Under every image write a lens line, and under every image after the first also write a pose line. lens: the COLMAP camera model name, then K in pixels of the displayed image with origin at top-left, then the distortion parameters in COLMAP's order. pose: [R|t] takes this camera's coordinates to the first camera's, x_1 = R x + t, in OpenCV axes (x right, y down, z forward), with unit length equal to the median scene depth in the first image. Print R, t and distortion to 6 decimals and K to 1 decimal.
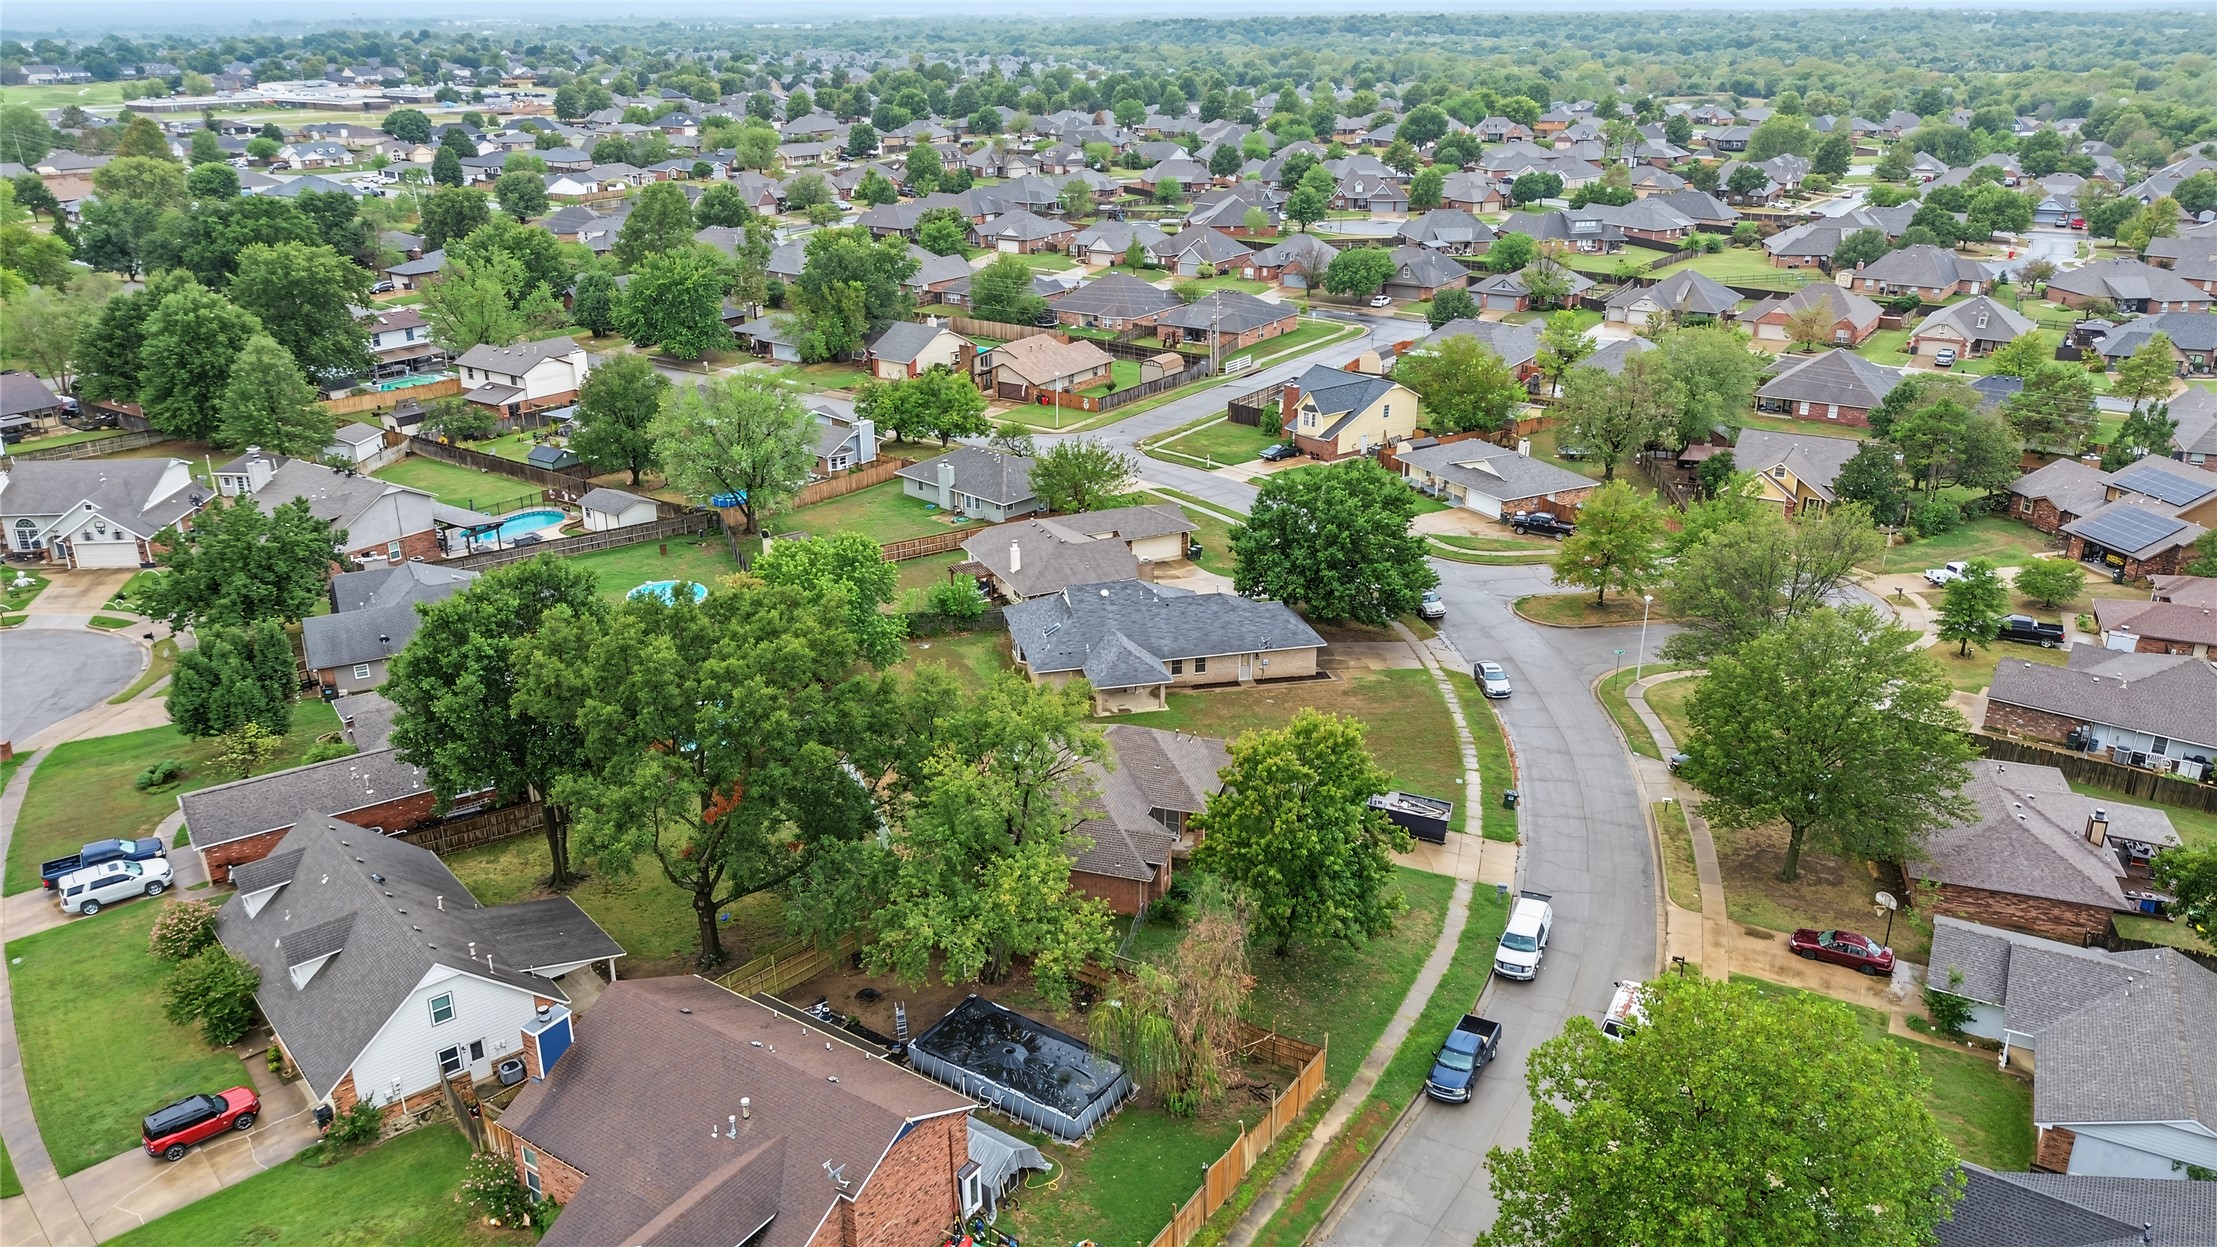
lens RADIAL K [[1571.4, 0, 1111.7], [0, 1571.4, 626.3], [0, 0, 1]] dist [0.067392, -0.065556]
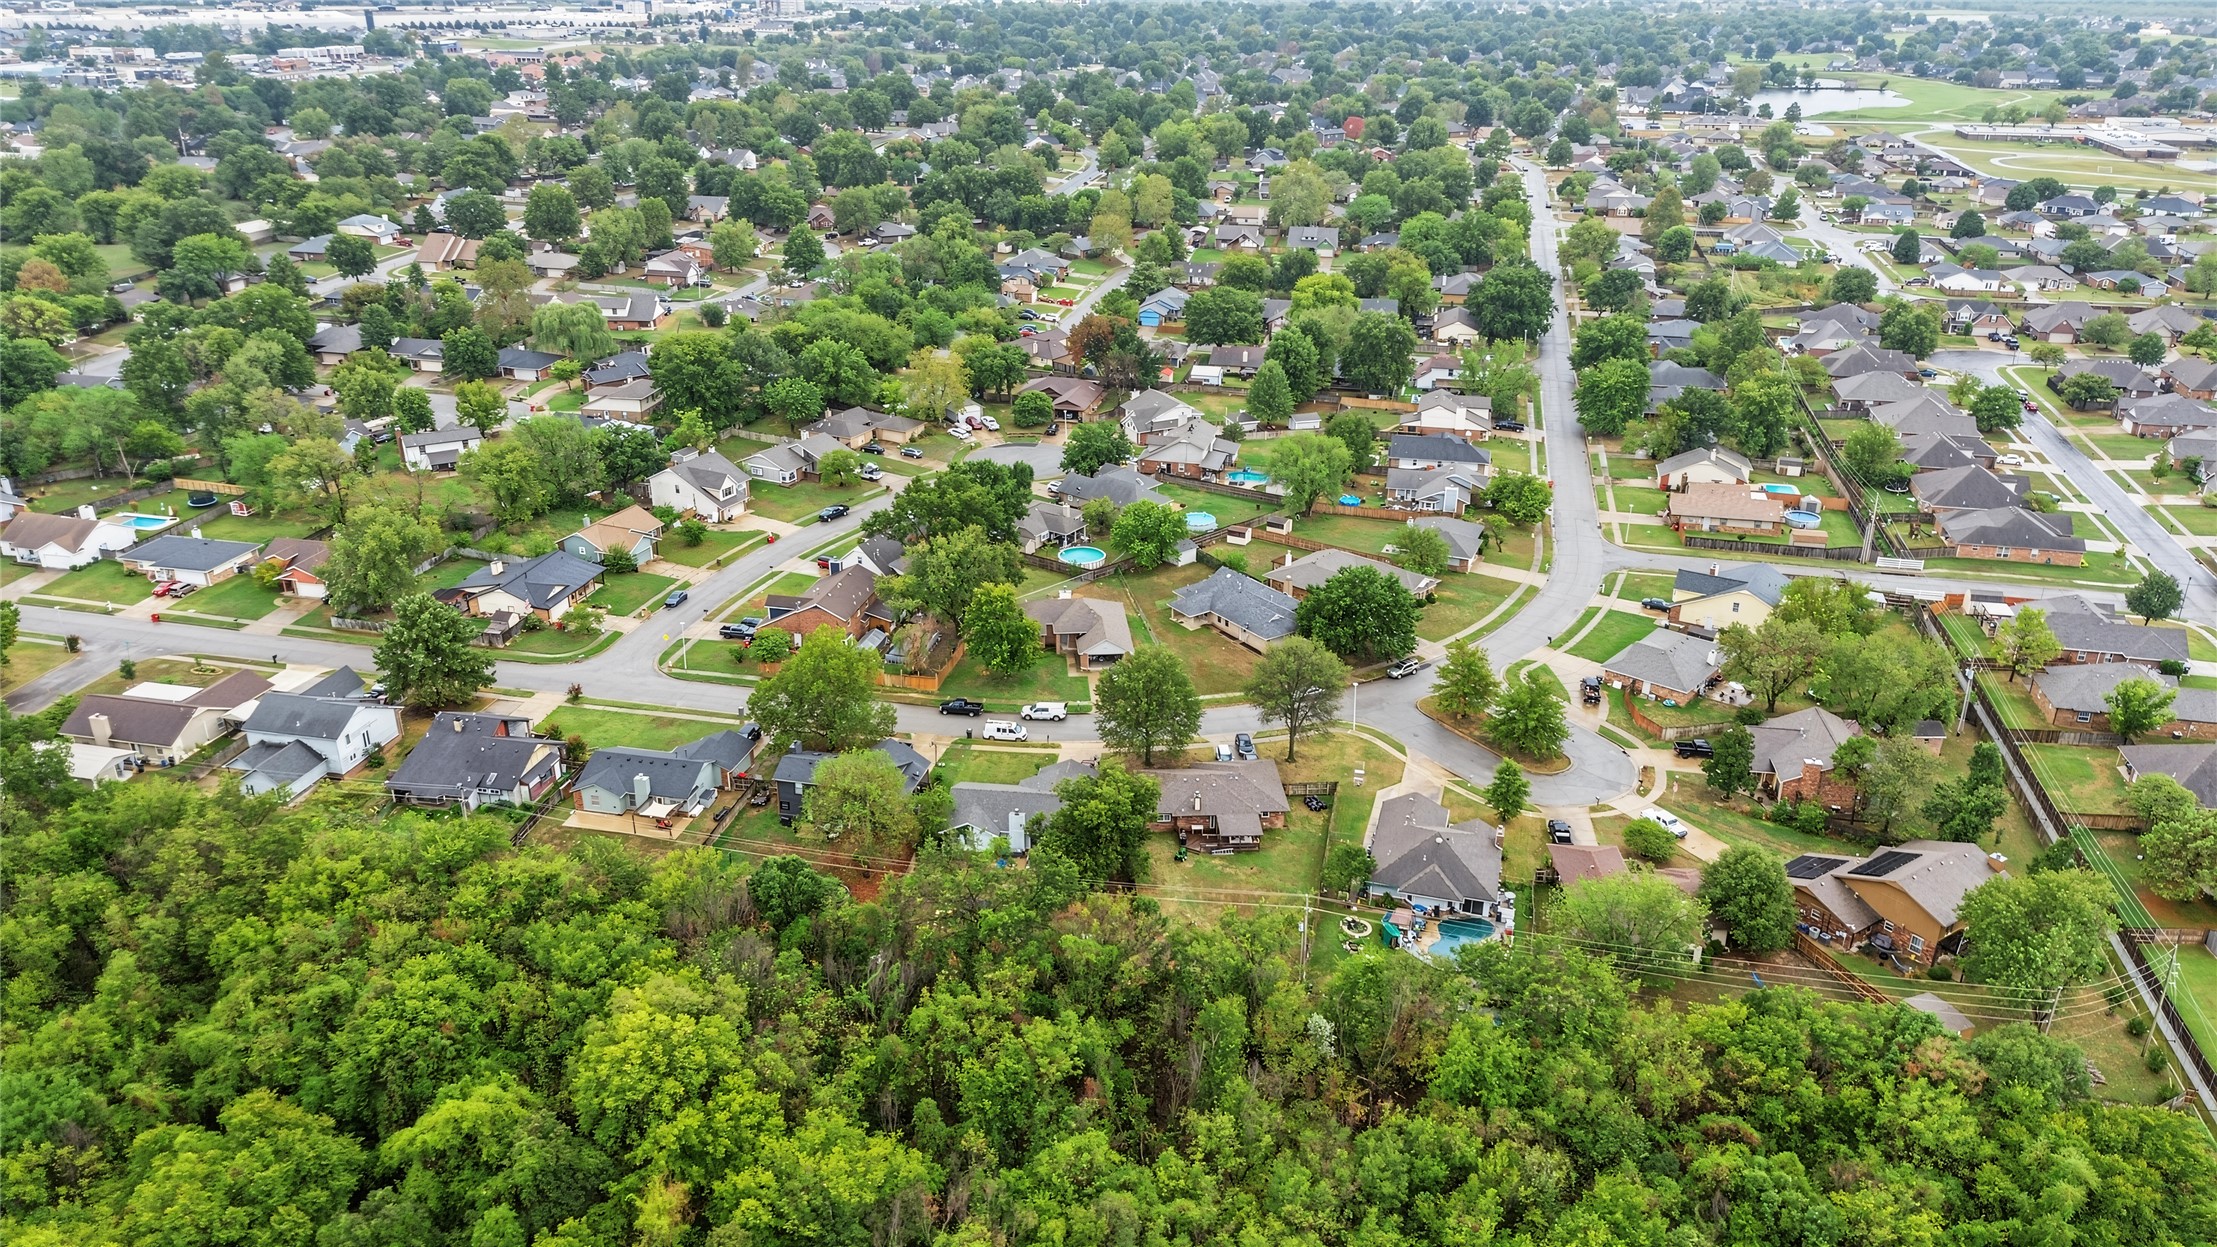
lens RADIAL K [[1571.4, 0, 1105.0], [0, 1571.4, 626.4], [0, 0, 1]] dist [0.067392, -0.065556]
pose [[0.361268, 0.374770, -0.853834, 1.124063], [-0.344497, 0.904538, 0.251263, -0.276531], [0.866491, 0.203370, 0.455888, -0.035565]]
